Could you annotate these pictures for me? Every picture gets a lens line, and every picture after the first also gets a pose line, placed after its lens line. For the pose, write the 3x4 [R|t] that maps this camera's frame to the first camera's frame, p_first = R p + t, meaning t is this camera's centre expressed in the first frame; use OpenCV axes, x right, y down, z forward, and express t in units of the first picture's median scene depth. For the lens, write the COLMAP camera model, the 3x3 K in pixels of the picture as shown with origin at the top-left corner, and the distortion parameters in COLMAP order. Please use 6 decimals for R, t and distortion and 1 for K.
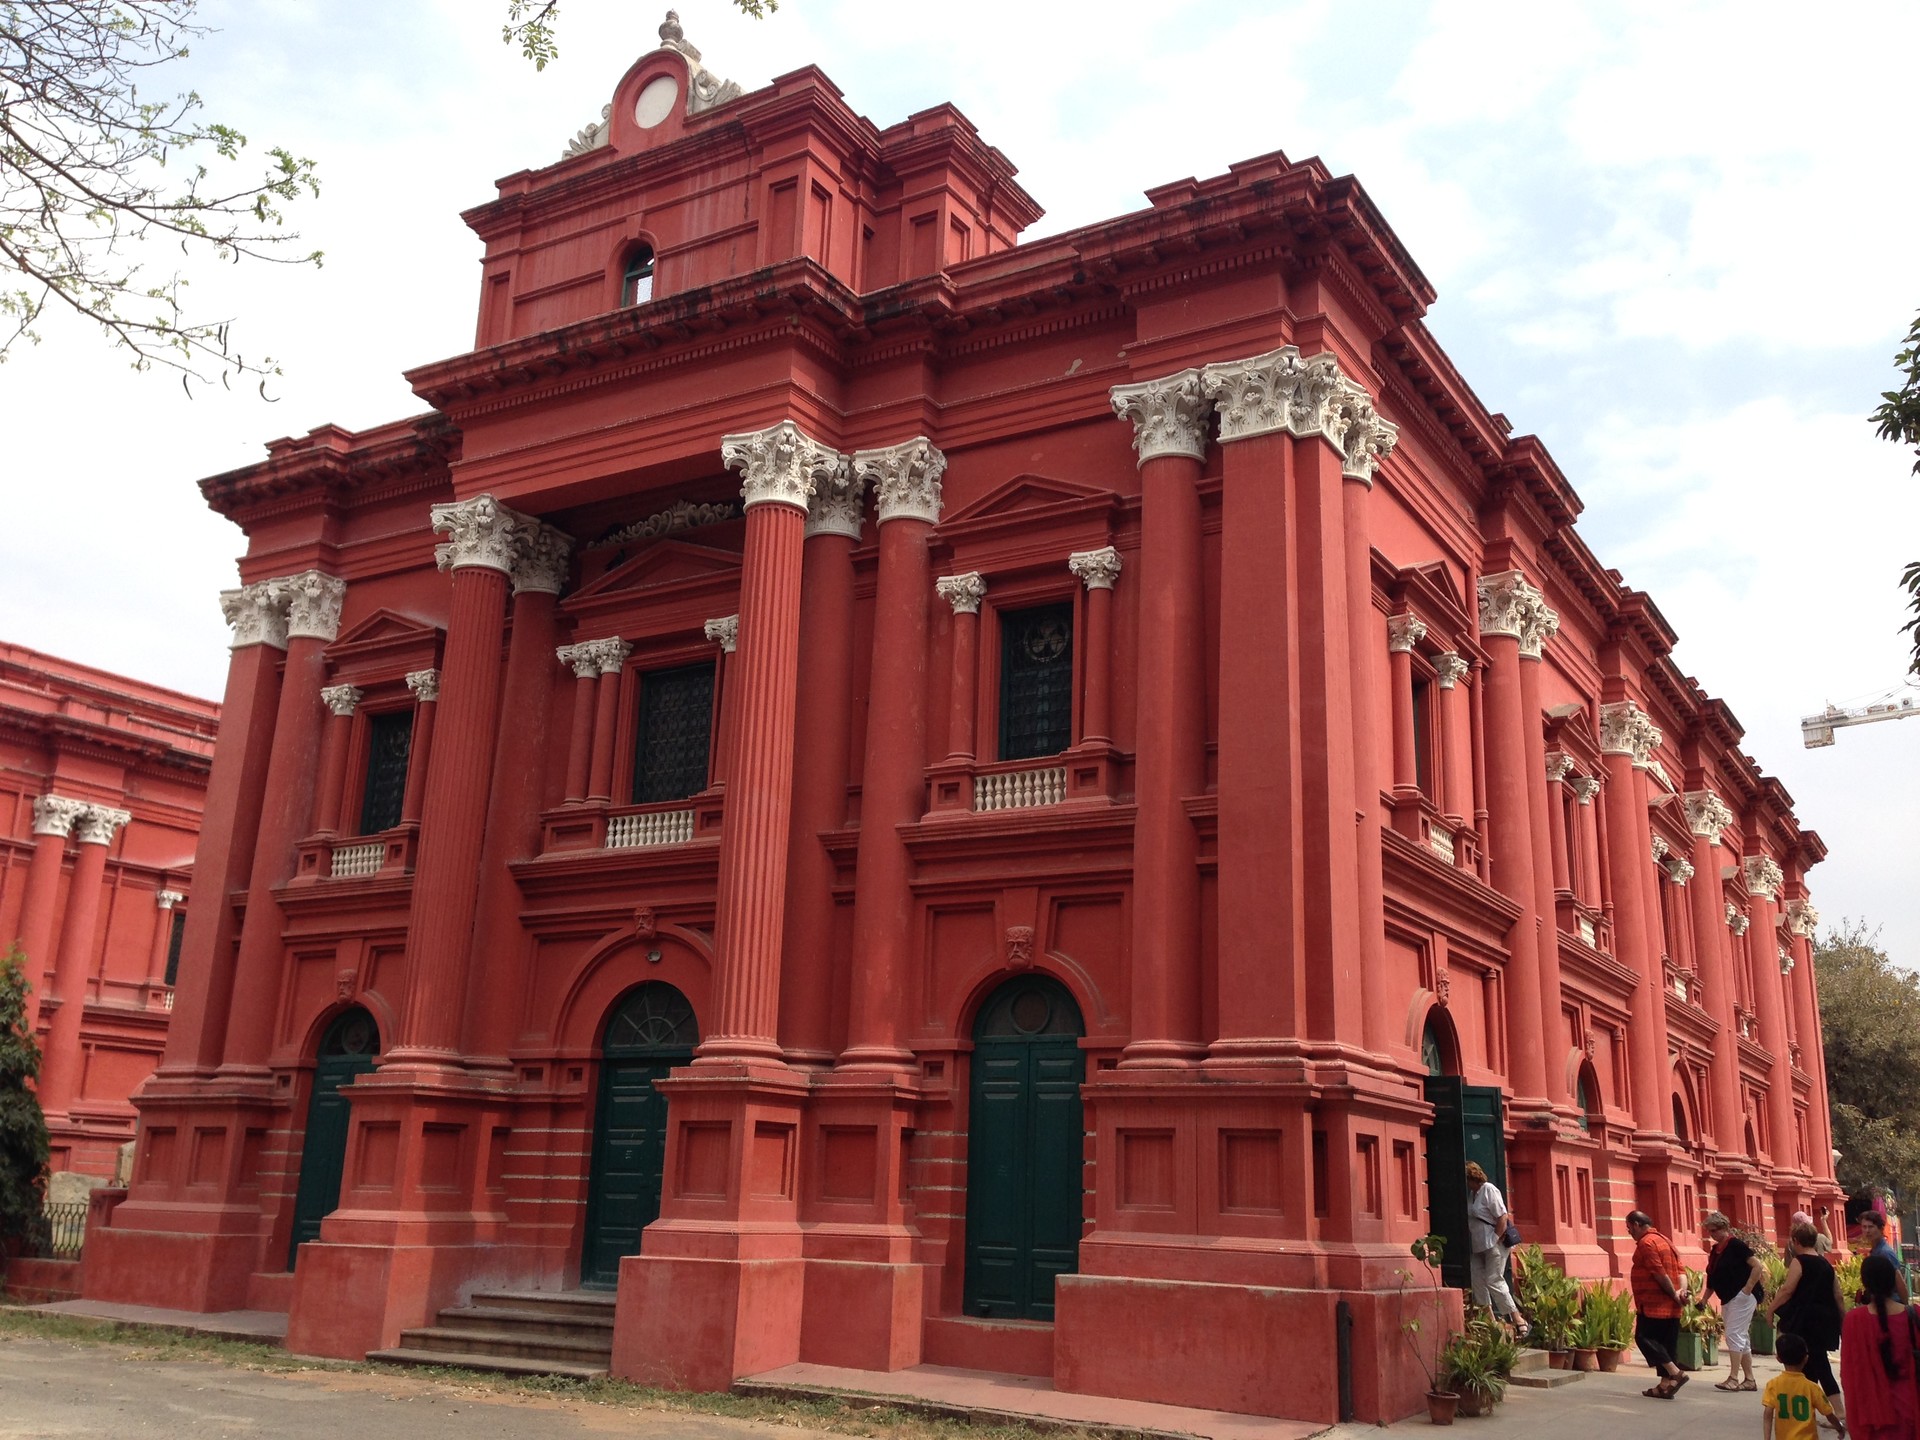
lens RADIAL K [[1790.0, 0, 960.0], [0, 1790.0, 720.0], [0, 0, 1]] dist [0.070867, -0.017182]
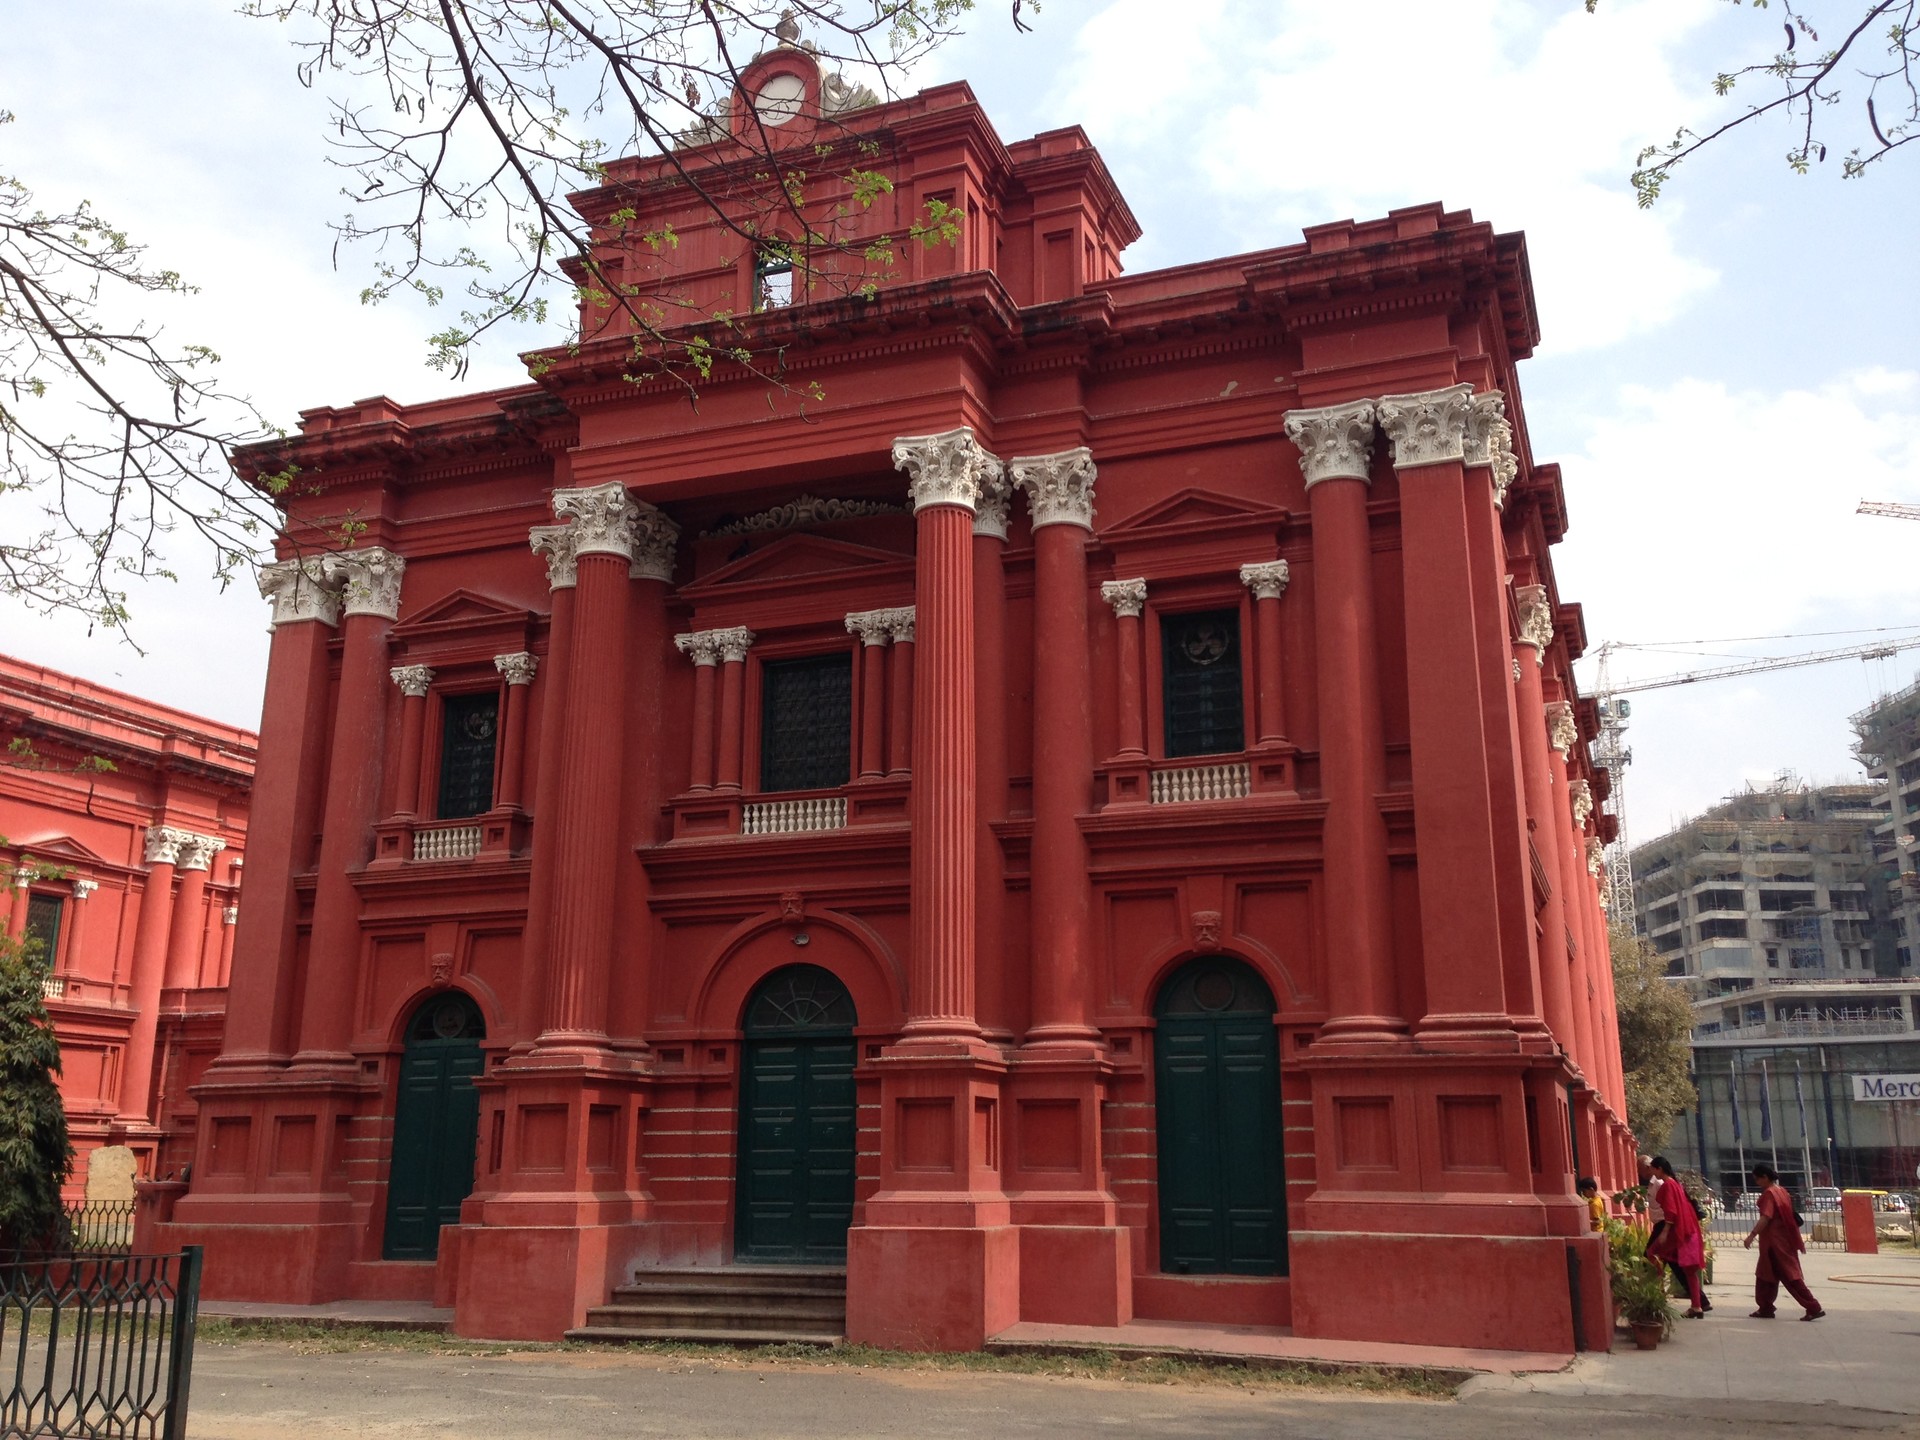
lens RADIAL K [[1793.5, 0, 960.0], [0, 1793.5, 720.0], [0, 0, 1]] dist [0.073674, 0.013845]
pose [[0.983183, 0.015938, 0.181926, -0.280620], [-0.018852, 0.999720, 0.014296, -0.011209], [-0.181647, -0.017485, 0.983208, -0.028784]]
